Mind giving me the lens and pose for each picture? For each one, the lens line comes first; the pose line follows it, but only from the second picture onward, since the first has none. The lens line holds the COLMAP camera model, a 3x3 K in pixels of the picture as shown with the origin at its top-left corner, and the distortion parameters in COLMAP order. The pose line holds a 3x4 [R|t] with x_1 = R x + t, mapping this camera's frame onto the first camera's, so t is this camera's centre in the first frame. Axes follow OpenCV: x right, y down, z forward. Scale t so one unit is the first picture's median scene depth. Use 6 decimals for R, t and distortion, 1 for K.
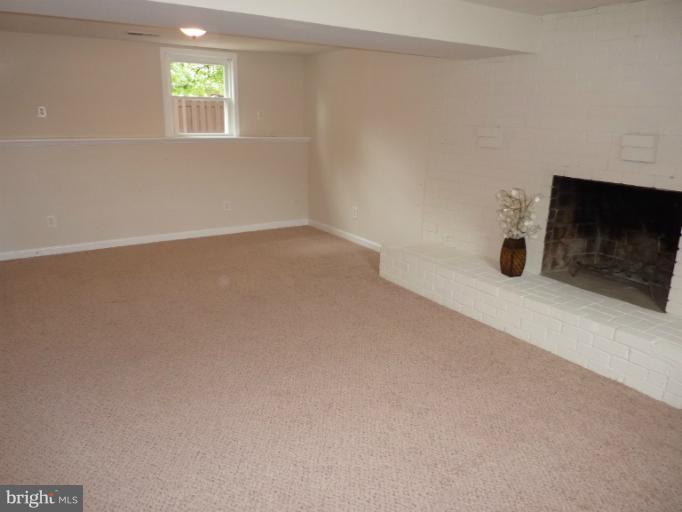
lens RADIAL K [[508.7, 0, 341.0], [0, 508.7, 256.0], [0, 0, 1]] dist [-0.025874, -0.006906]
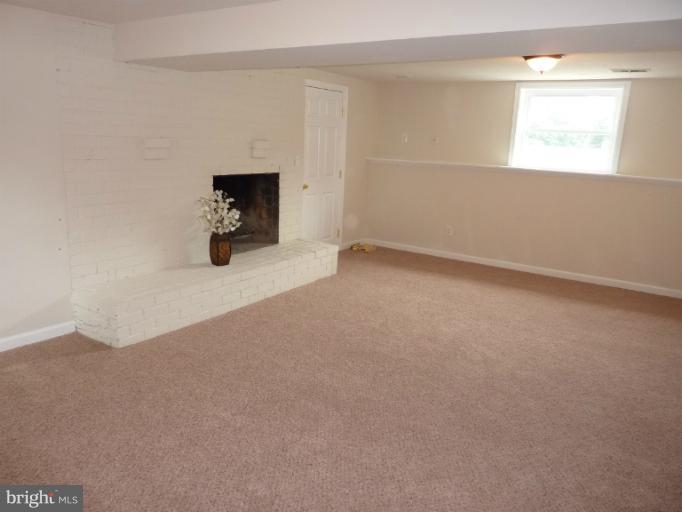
lens RADIAL K [[508.7, 0, 341.0], [0, 508.7, 256.0], [0, 0, 1]] dist [-0.025874, -0.006906]
pose [[-0.397740, -0.248891, 0.883095, -0.822718], [0.200432, 0.915686, 0.348349, -0.341686], [-0.895338, 0.315553, -0.314319, 1.153600]]
